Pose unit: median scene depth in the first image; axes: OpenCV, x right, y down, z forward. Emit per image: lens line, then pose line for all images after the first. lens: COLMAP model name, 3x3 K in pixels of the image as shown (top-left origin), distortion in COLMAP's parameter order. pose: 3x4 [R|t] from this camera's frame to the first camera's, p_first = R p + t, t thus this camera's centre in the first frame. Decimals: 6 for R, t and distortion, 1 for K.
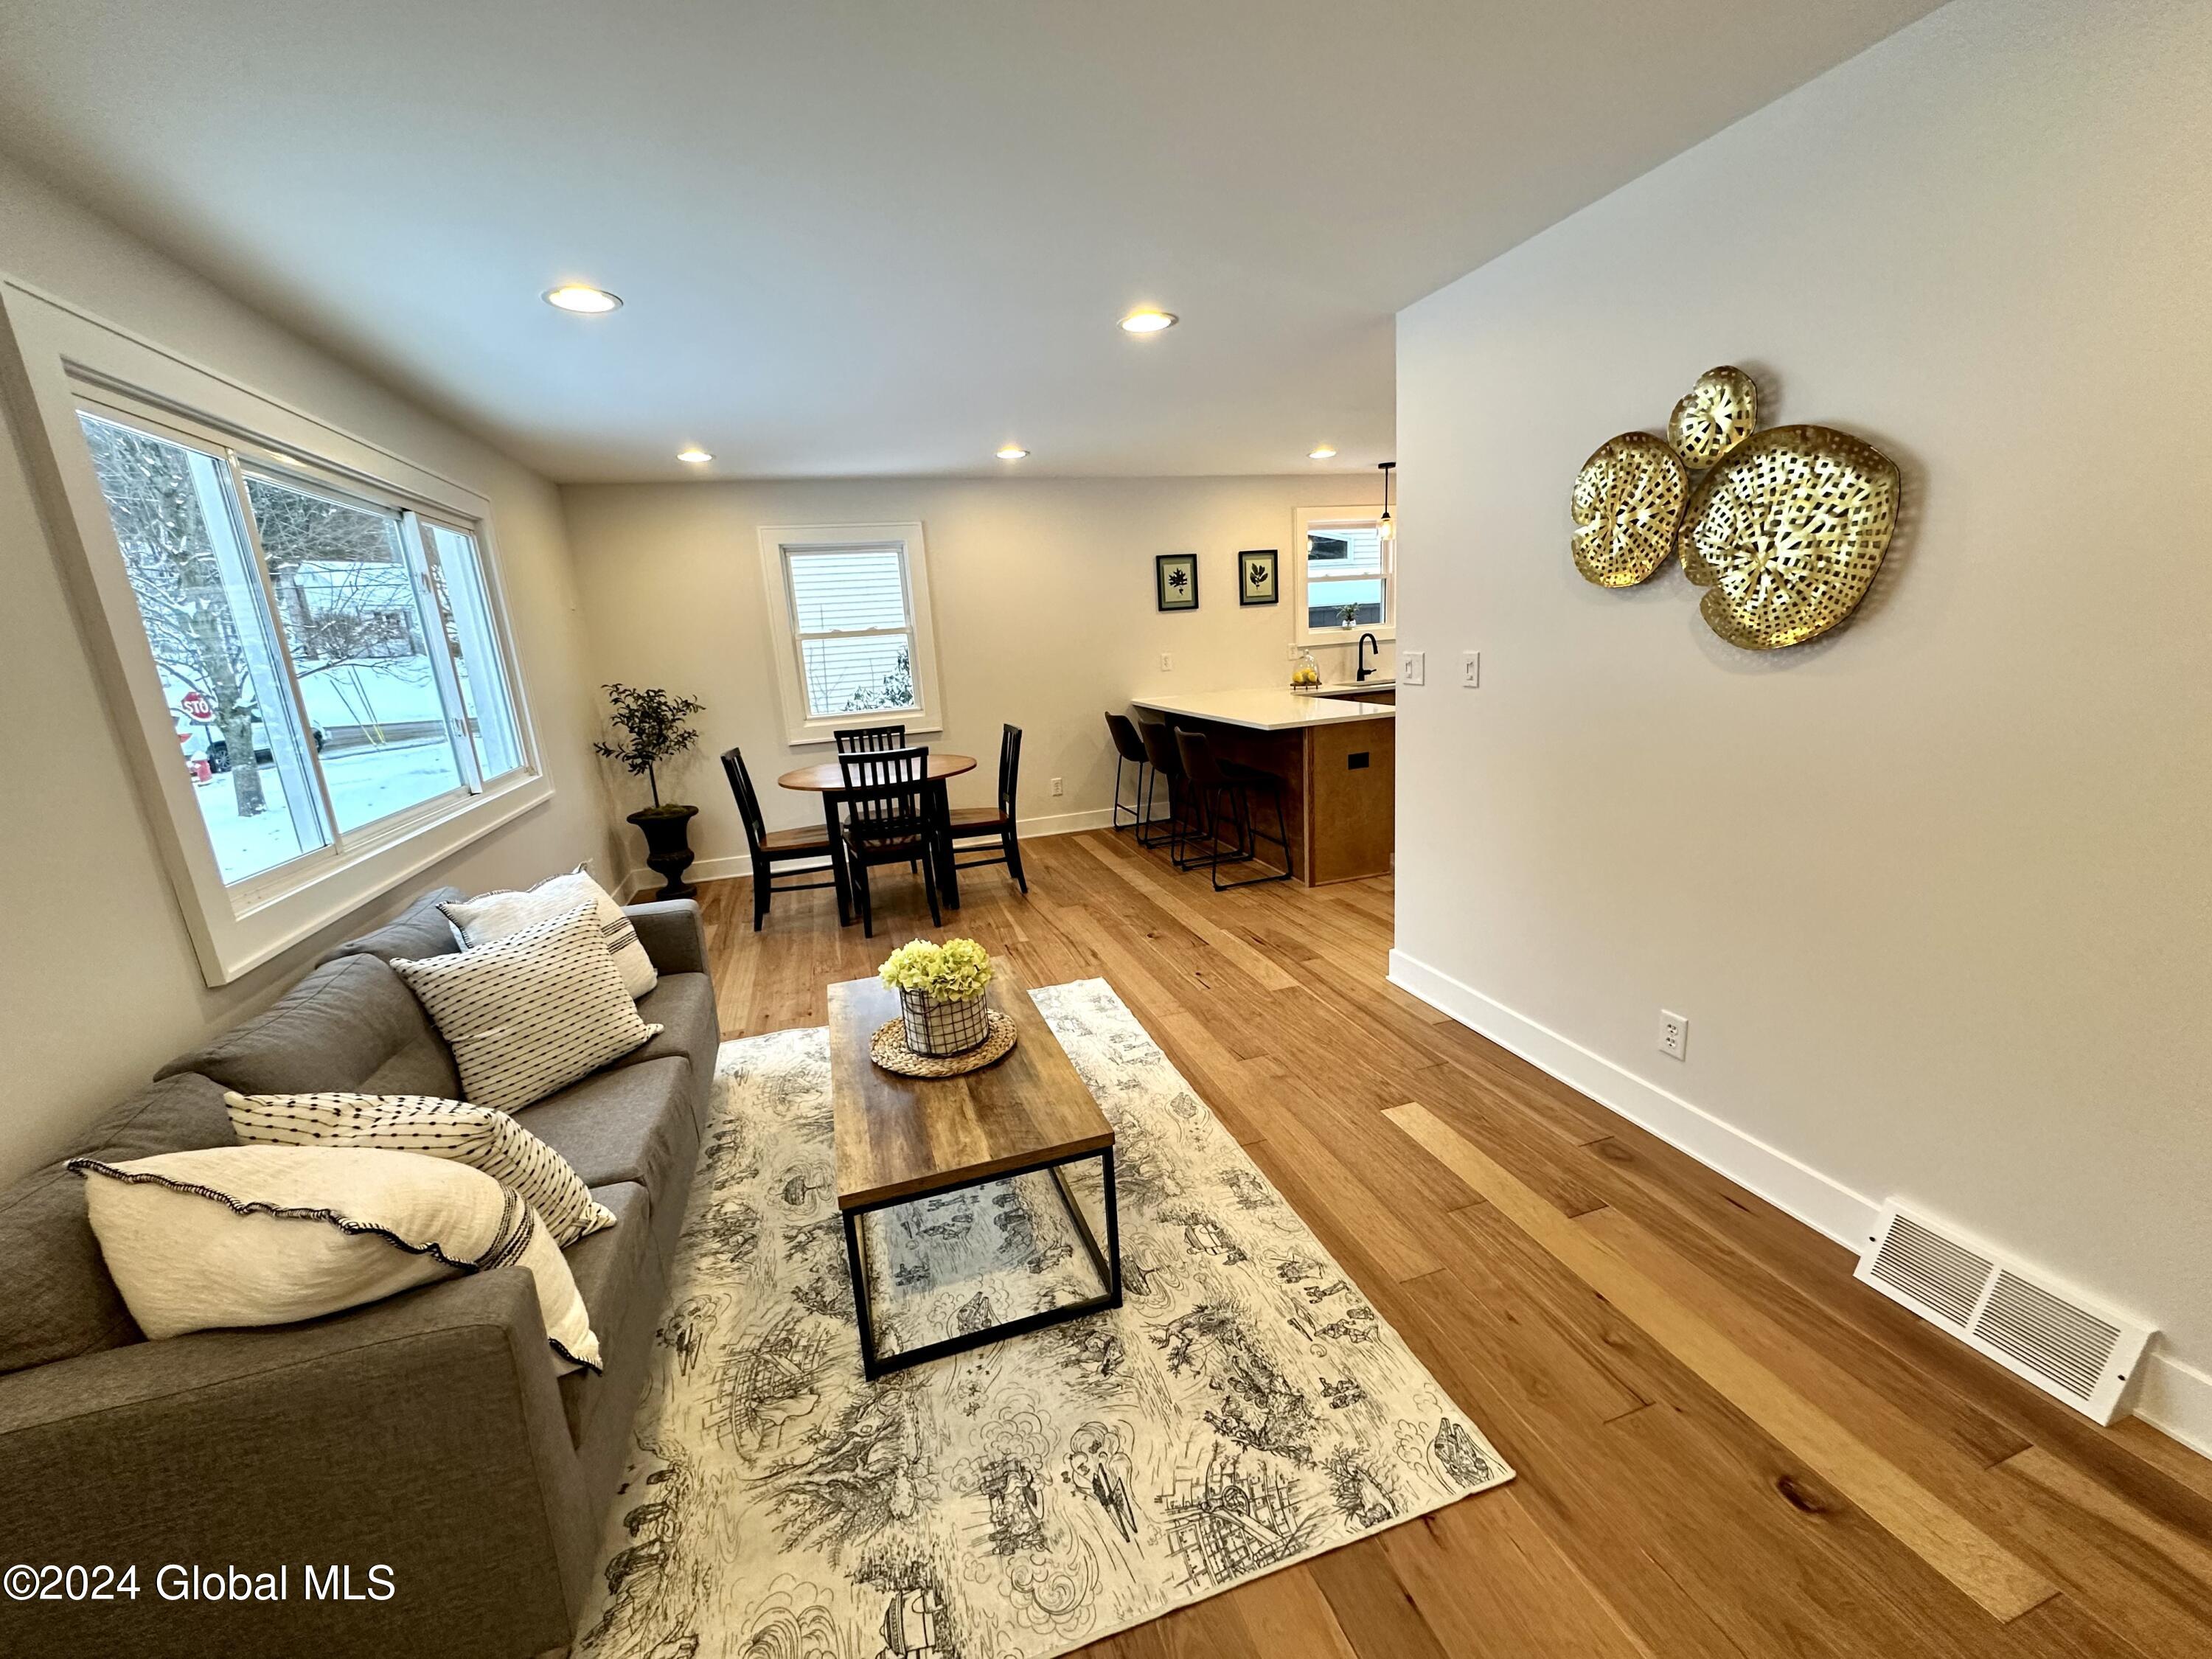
lens RADIAL K [[877.3, 0, 1106.0], [0, 877.3, 829.5], [0, 0, 1]] dist [-0.003066, 0.000600]
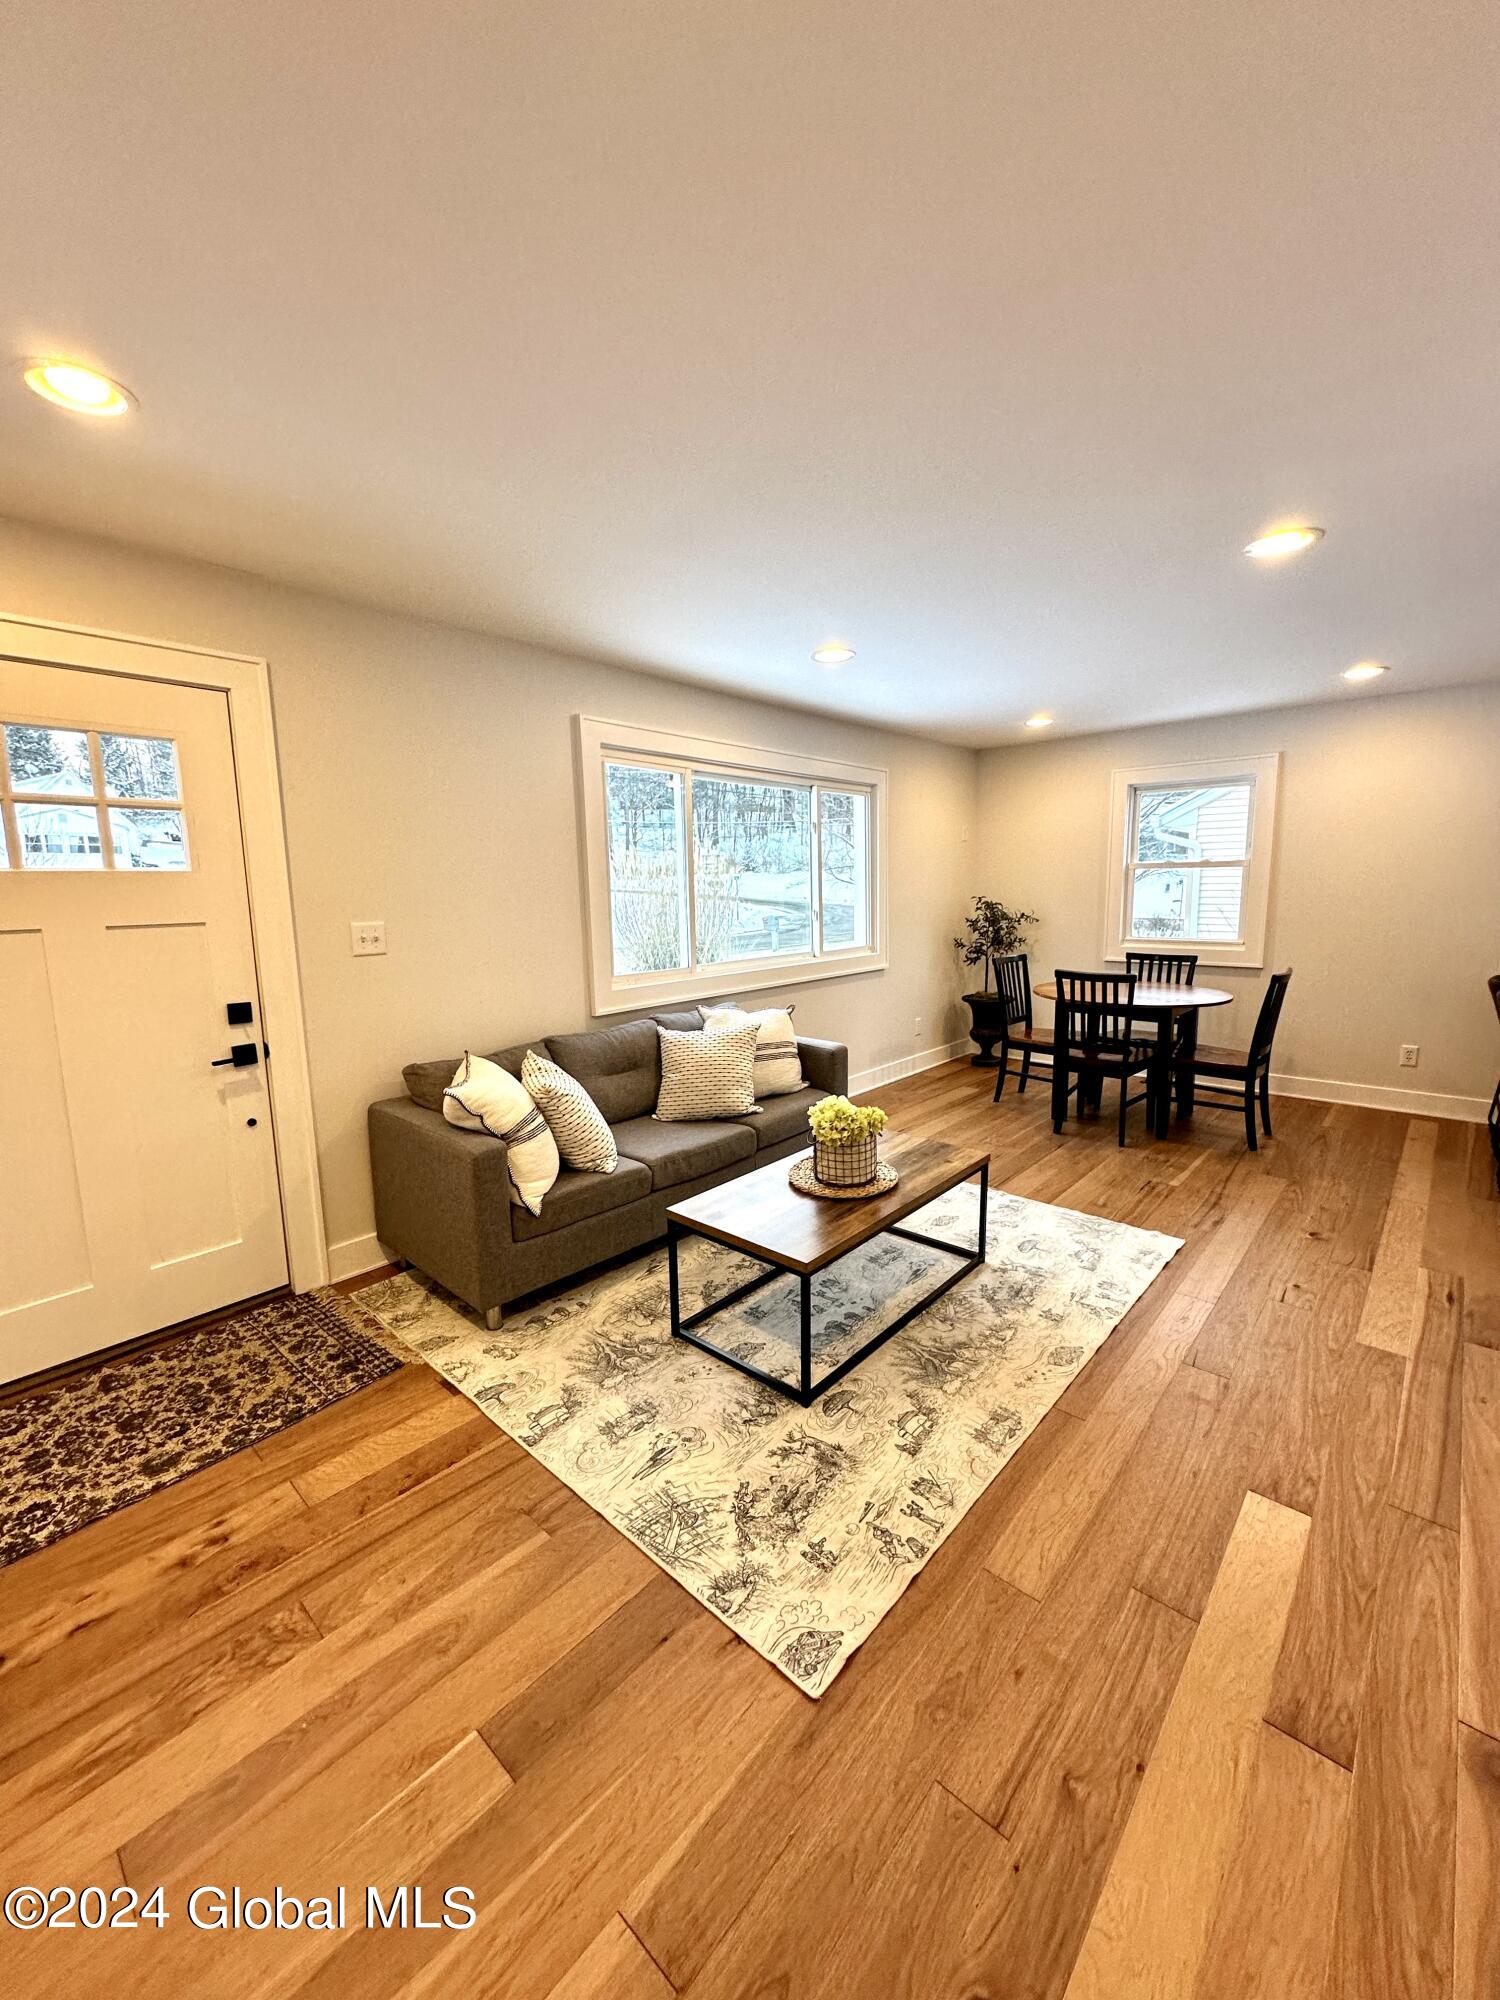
lens RADIAL K [[793.2, 0, 750.0], [0, 793.2, 1000.0], [0, 0, 1]] dist [-0.003066, 0.000600]
pose [[0.502175, 0.178575, -0.846127, 0.859600], [-0.208537, 0.974578, 0.081919, -0.106722], [0.839245, 0.135311, 0.526648, 0.259707]]
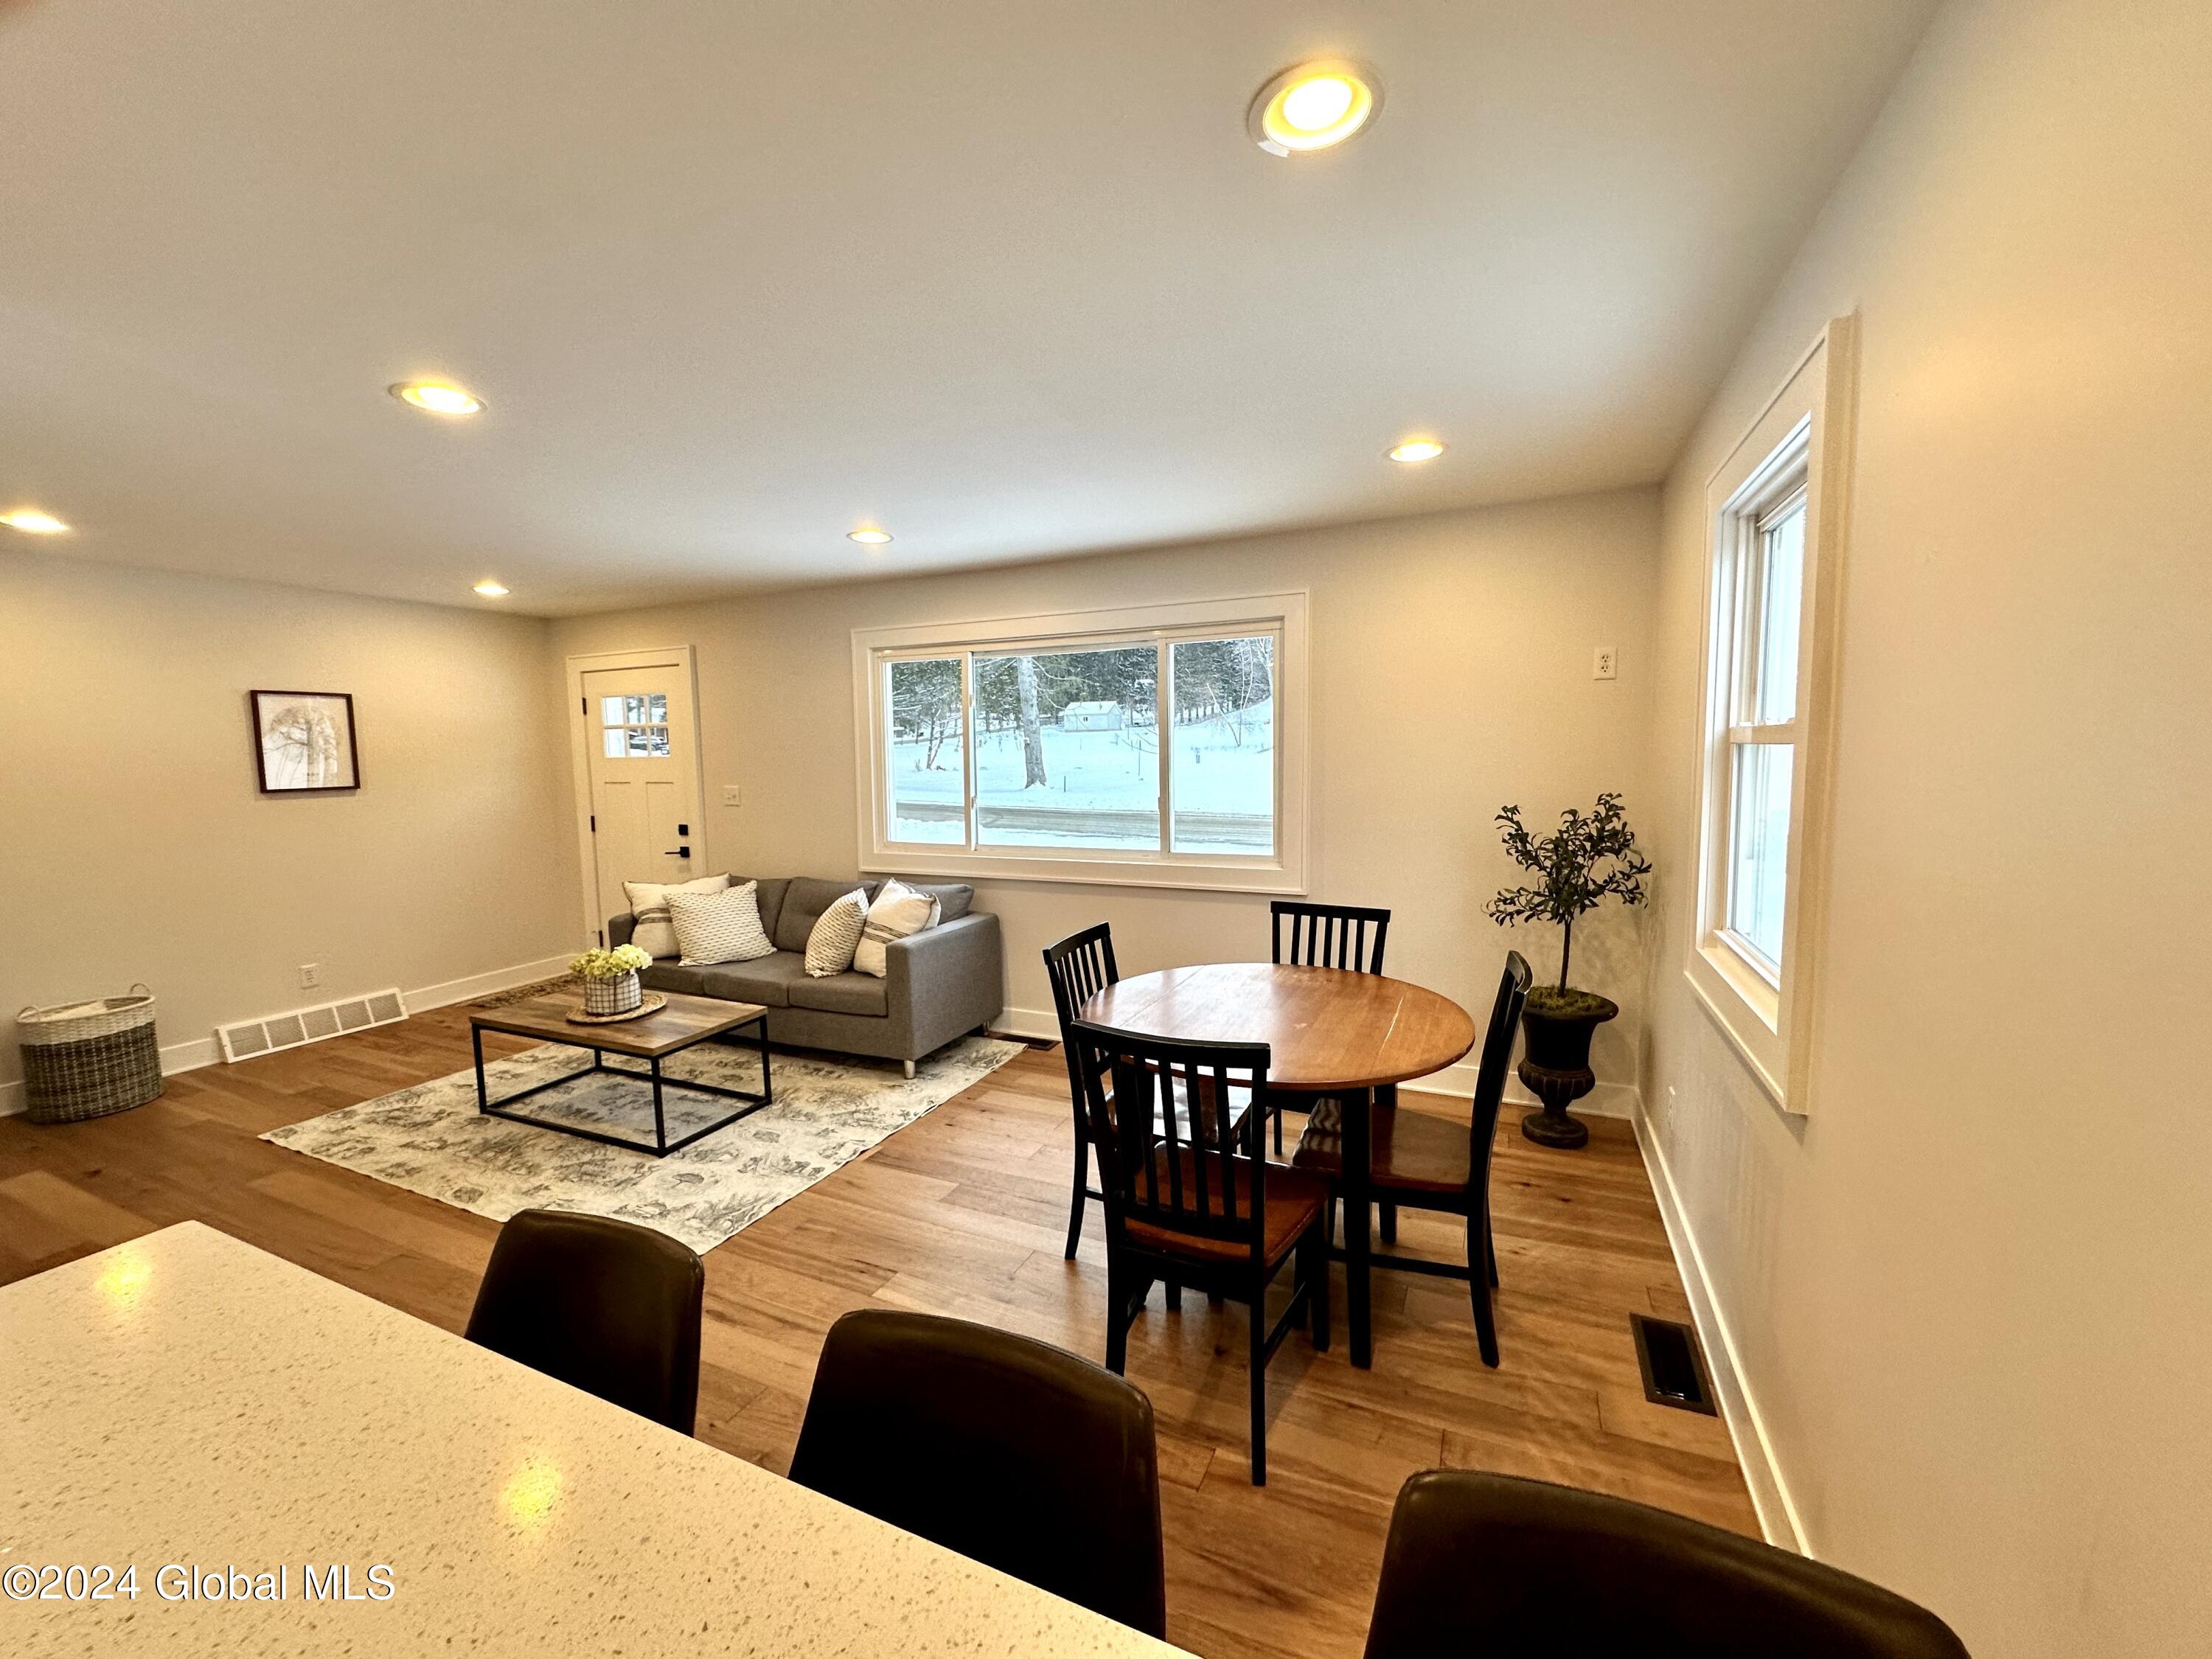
lens RADIAL K [[877.3, 0, 1106.0], [0, 877.3, 829.5], [0, 0, 1]] dist [-0.003066, 0.000600]
pose [[-0.673738, 0.141314, -0.725333, 0.415339], [-0.107452, 0.952379, 0.285357, -0.783052], [0.731117, 0.270194, -0.626469, 3.149605]]
